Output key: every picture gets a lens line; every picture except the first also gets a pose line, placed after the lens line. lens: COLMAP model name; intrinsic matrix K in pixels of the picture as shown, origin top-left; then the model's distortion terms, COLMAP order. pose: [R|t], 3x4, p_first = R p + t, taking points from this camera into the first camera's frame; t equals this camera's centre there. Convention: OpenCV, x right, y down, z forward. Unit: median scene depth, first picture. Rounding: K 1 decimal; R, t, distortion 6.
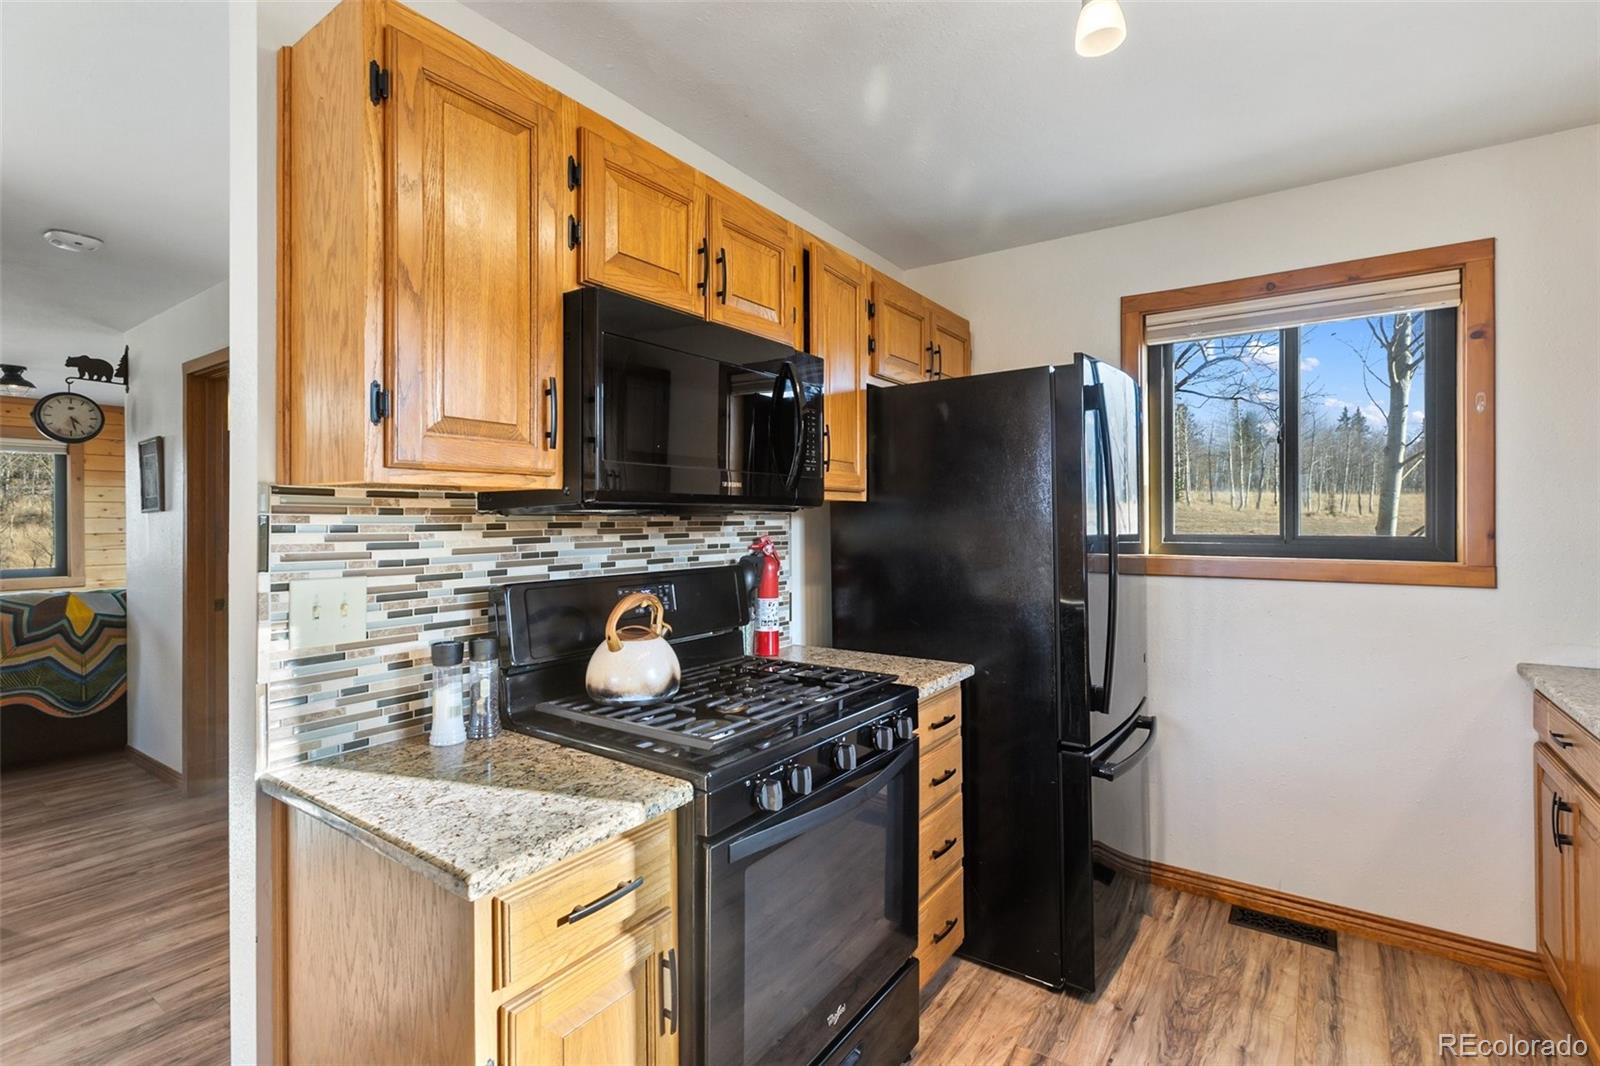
lens RADIAL K [[730.3, 0, 794.3], [0, 730.3, 521.4], [0, 0, 1]] dist [0.005480, 0.000229]
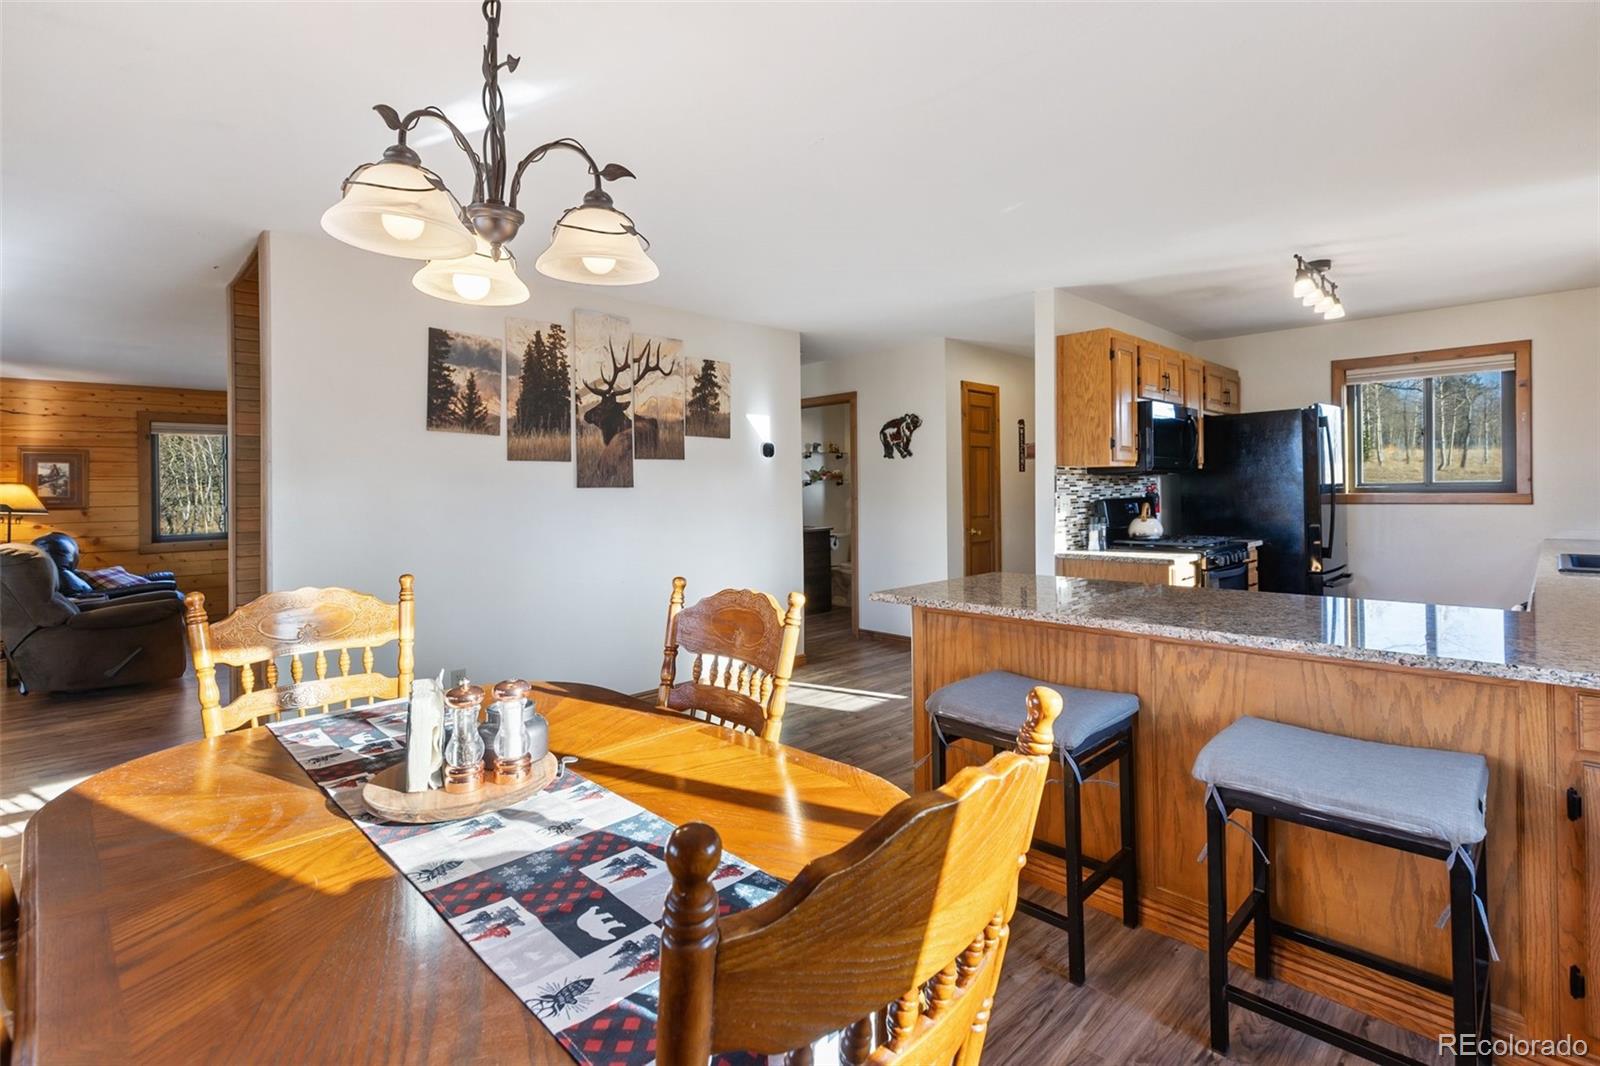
lens RADIAL K [[730.3, 0, 800.2], [0, 730.3, 491.2], [0, 0, 1]] dist [0.005480, 0.000229]
pose [[0.984447, -0.010338, -0.175377, -0.688746], [0.011019, 0.999935, 0.002910, 0.019443], [0.175335, -0.004797, 0.984497, -1.329229]]
